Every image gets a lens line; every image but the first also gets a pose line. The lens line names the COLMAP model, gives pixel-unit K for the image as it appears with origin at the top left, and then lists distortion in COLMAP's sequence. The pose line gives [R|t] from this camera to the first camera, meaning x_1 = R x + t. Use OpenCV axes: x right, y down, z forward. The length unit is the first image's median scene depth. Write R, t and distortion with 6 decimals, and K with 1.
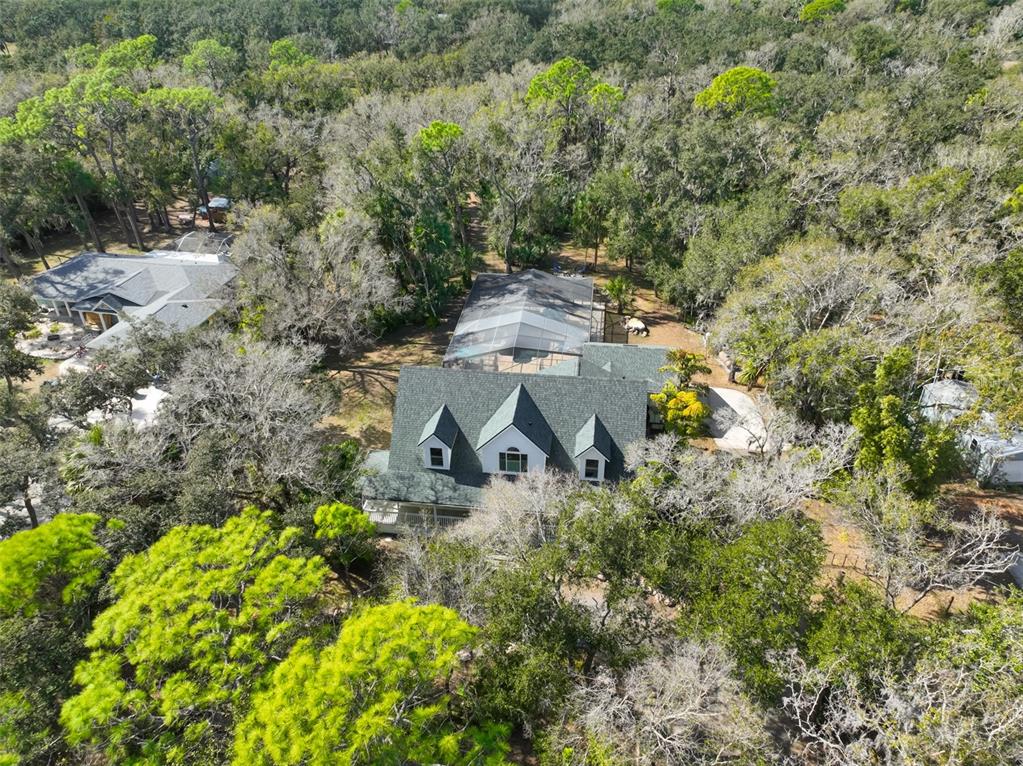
lens RADIAL K [[712.6, 0, 511.5], [0, 712.6, 383.0], [0, 0, 1]] dist [0.005900, 0.006752]
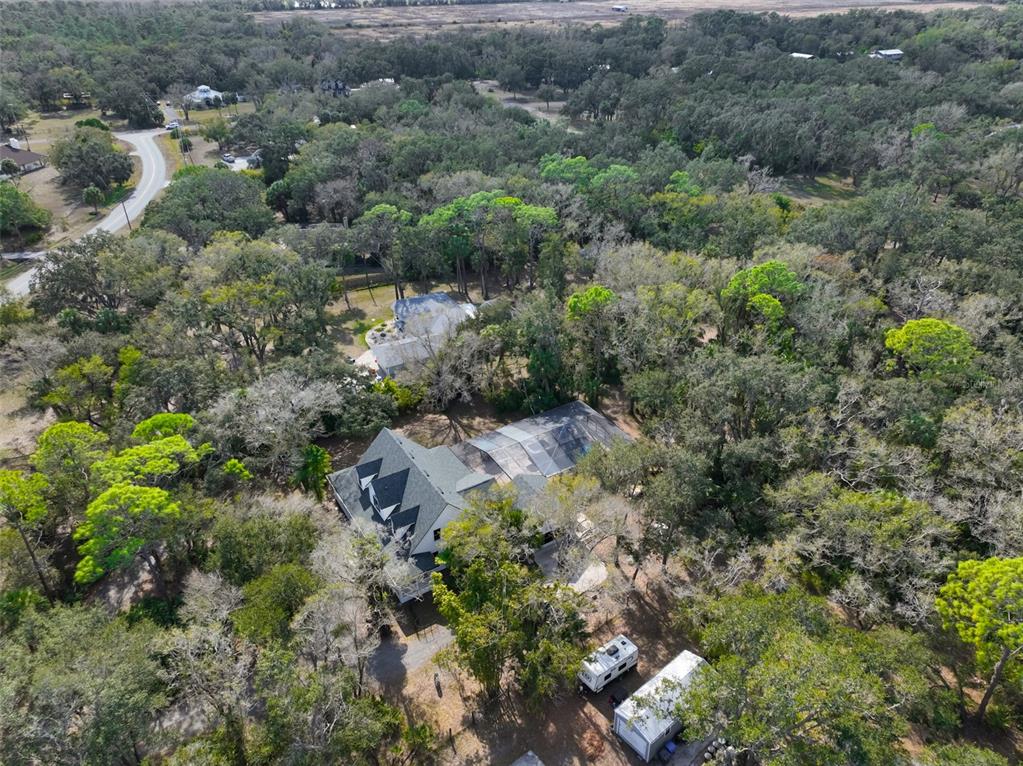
lens RADIAL K [[712.6, 0, 511.5], [0, 712.6, 383.0], [0, 0, 1]] dist [0.005900, 0.006752]
pose [[0.630323, 0.392450, -0.669833, 1.215083], [-0.409787, 0.901016, 0.142282, -0.517345], [0.659369, 0.184805, 0.728752, -0.094140]]
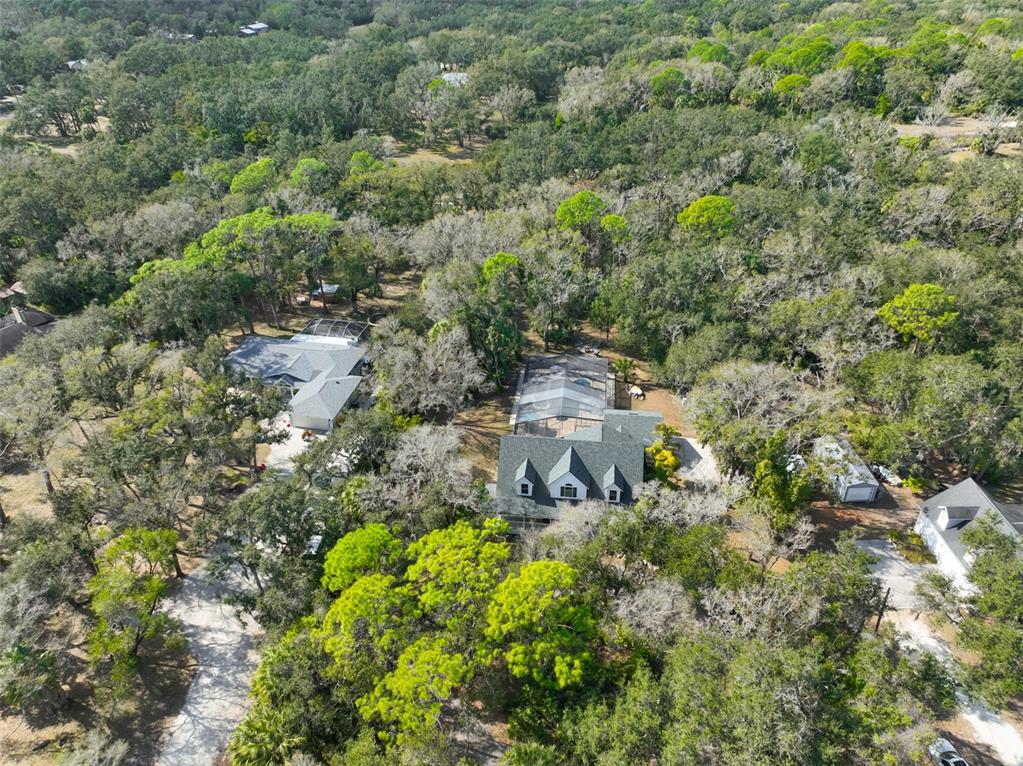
lens RADIAL K [[712.6, 0, 511.5], [0, 712.6, 383.0], [0, 0, 1]] dist [0.005900, 0.006752]
pose [[0.999977, -0.006046, 0.002920, -0.139363], [0.006039, 0.999979, 0.002490, -0.160584], [-0.002935, -0.002472, 0.999993, -0.752316]]
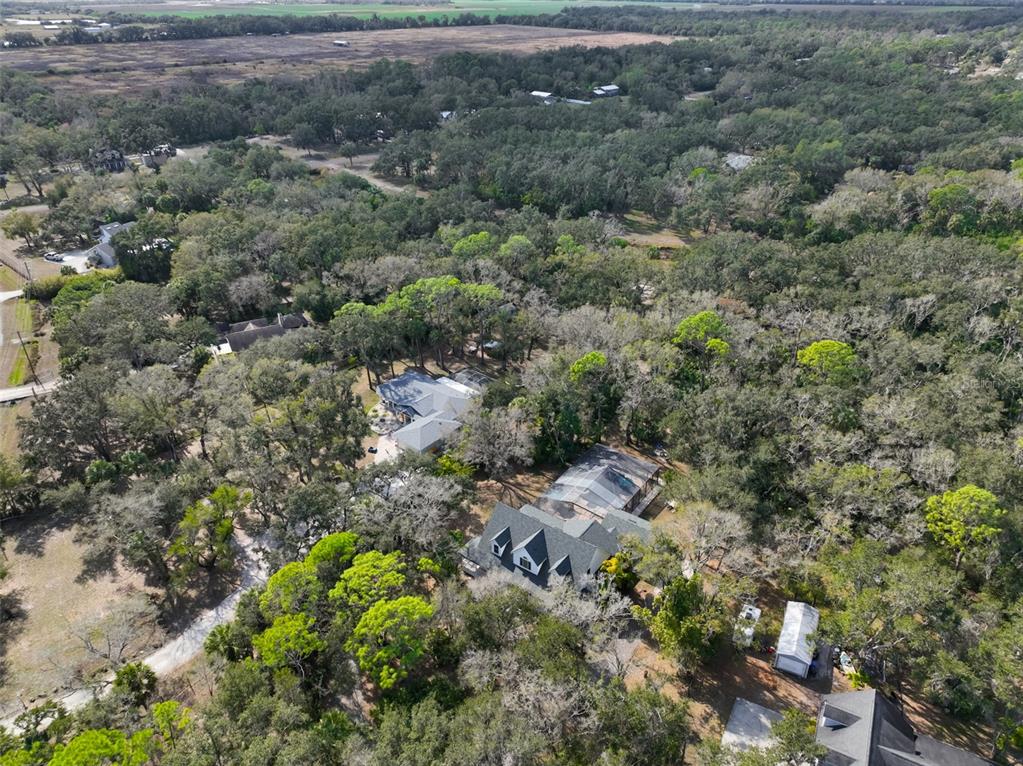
lens RADIAL K [[712.6, 0, 511.5], [0, 712.6, 383.0], [0, 0, 1]] dist [0.005900, 0.006752]
pose [[0.878572, 0.234825, -0.415895, 0.712616], [-0.254141, 0.967123, 0.009194, -0.413871], [0.404381, 0.097619, 0.909366, -0.999273]]
